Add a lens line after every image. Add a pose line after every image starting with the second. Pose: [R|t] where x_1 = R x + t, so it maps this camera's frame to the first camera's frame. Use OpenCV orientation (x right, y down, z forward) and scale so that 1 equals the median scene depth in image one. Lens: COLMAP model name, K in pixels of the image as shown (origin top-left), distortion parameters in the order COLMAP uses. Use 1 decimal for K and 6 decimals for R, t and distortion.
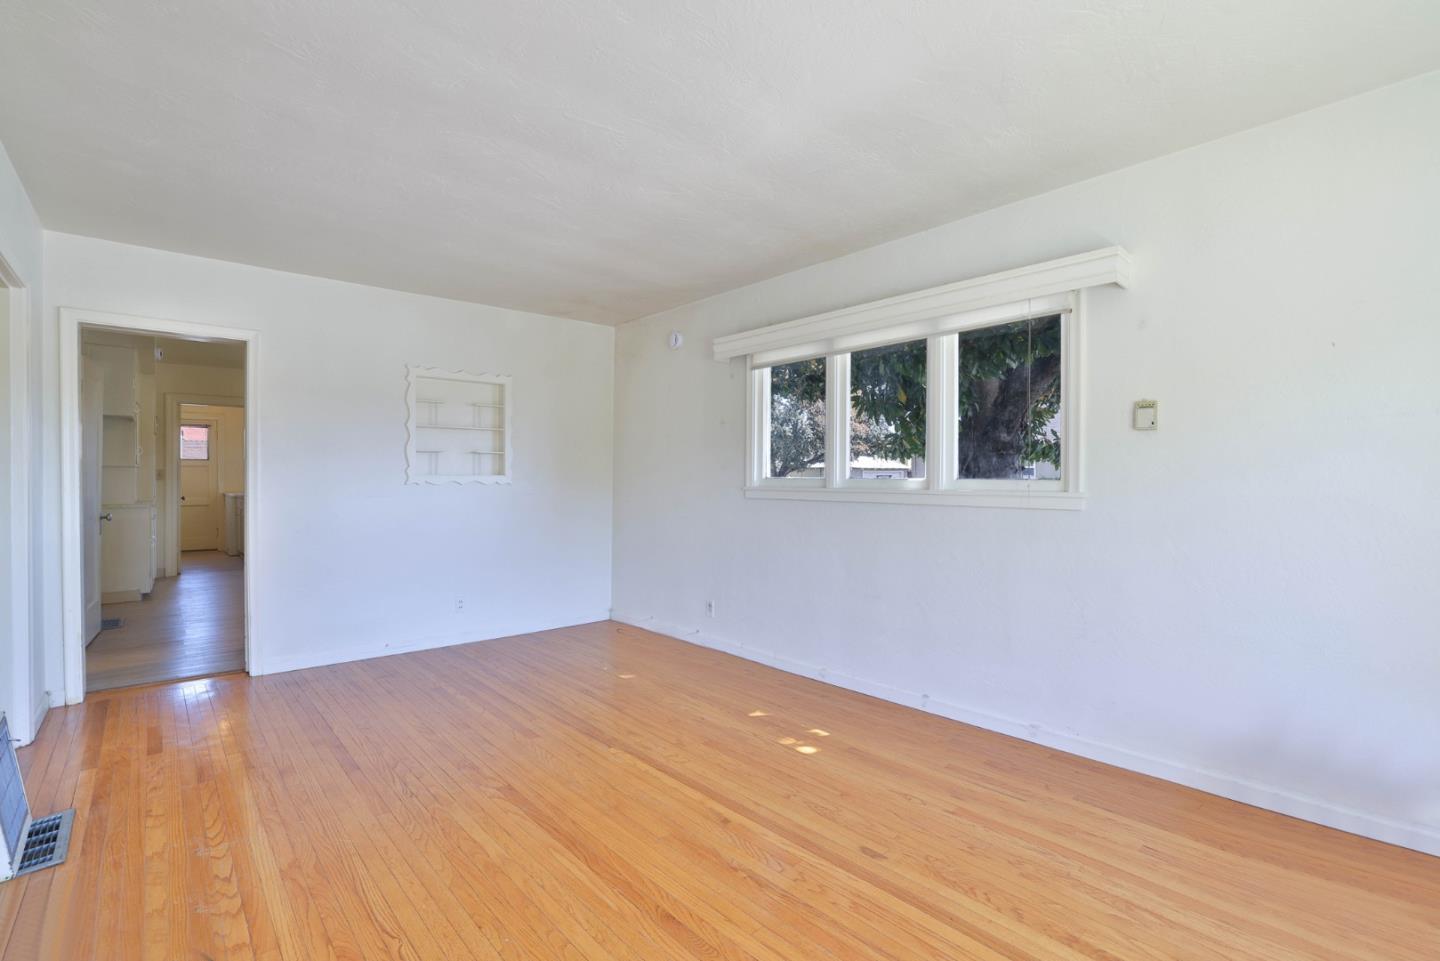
lens RADIAL K [[658.2, 0, 715.2], [0, 658.2, 478.8], [0, 0, 1]] dist [-0.052144, 0.023144]
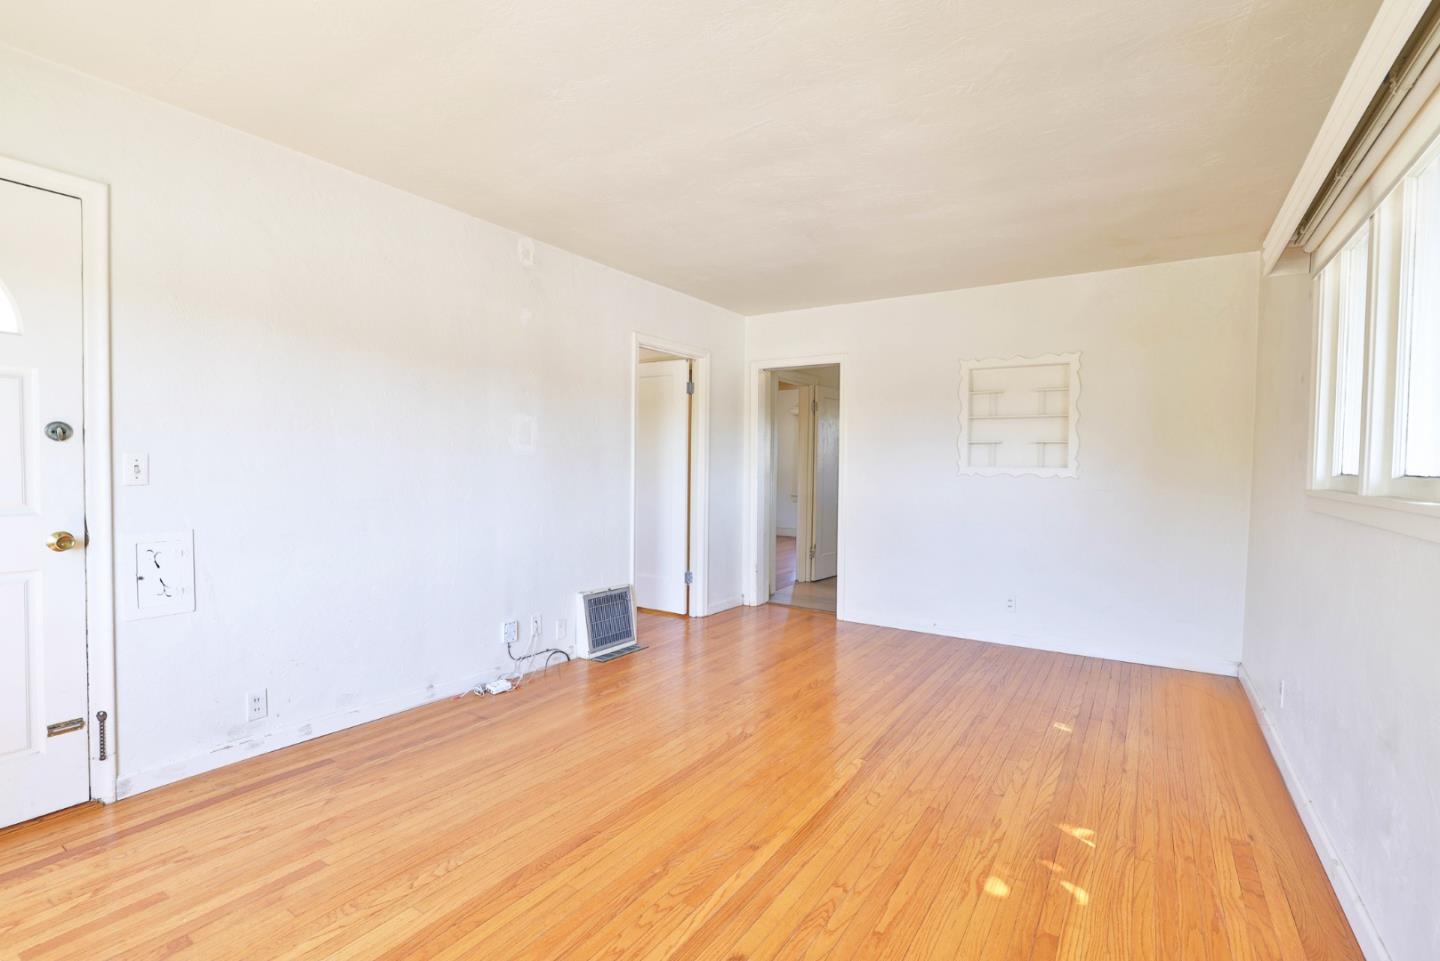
lens RADIAL K [[658.2, 0, 715.2], [0, 658.2, 478.8], [0, 0, 1]] dist [-0.052144, 0.023144]
pose [[0.253215, 0.021813, -0.967164, 0.550938], [-0.015172, 0.999712, 0.018575, 0.000514], [0.967291, 0.009970, 0.253473, 0.458956]]
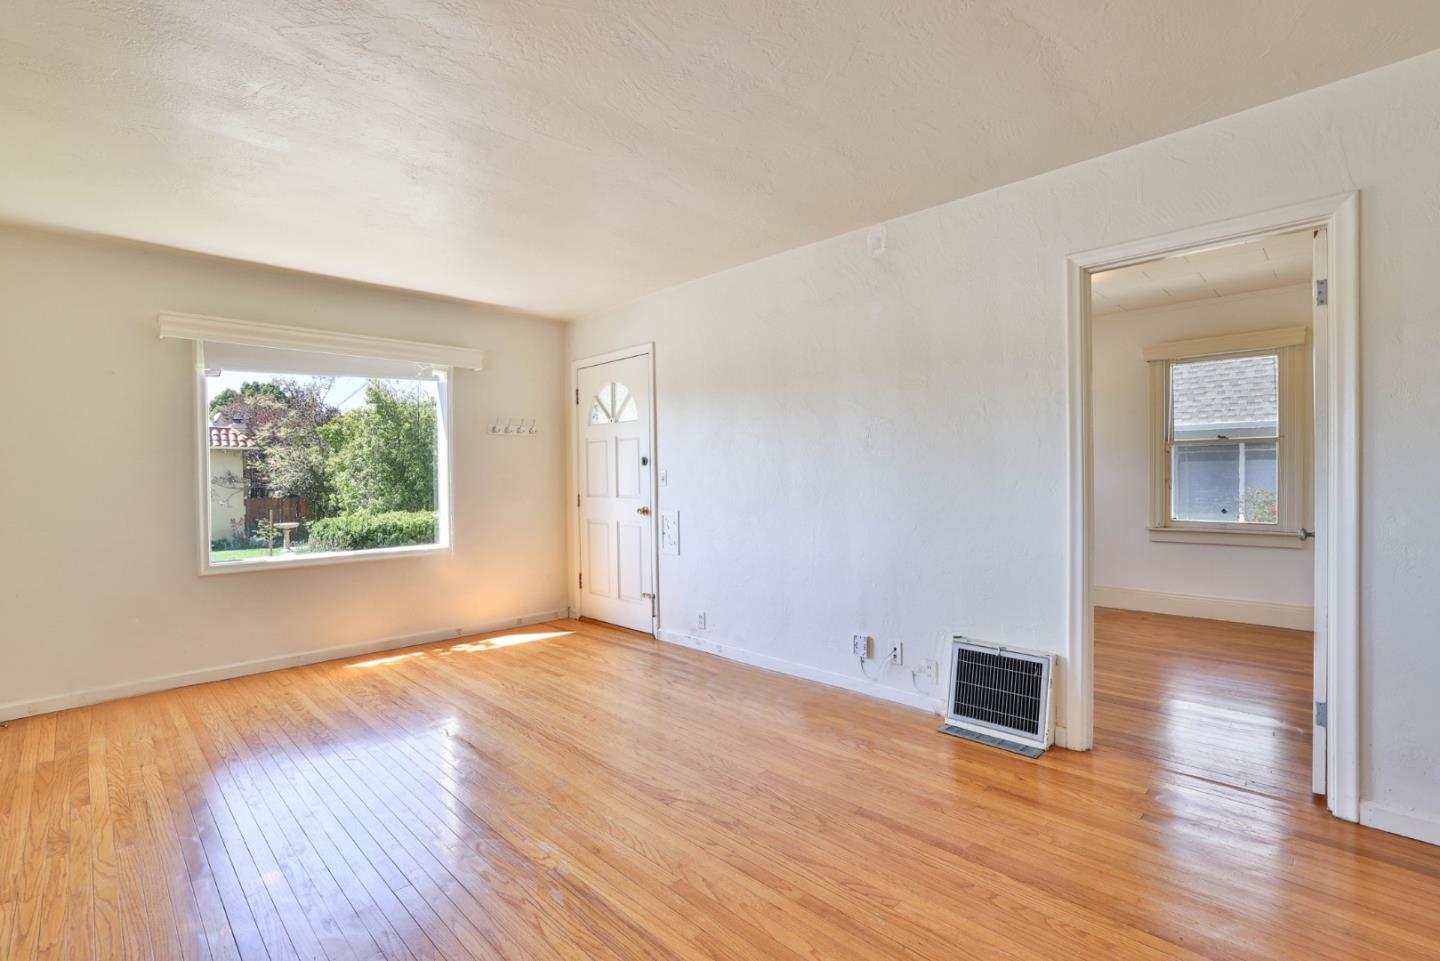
lens RADIAL K [[658.2, 0, 715.2], [0, 658.2, 478.8], [0, 0, 1]] dist [-0.052144, 0.023144]
pose [[-0.998192, 0.011353, -0.059031, -0.240750], [0.010638, 0.999866, 0.012412, -0.002080], [0.059164, 0.011762, -0.998179, 1.378067]]
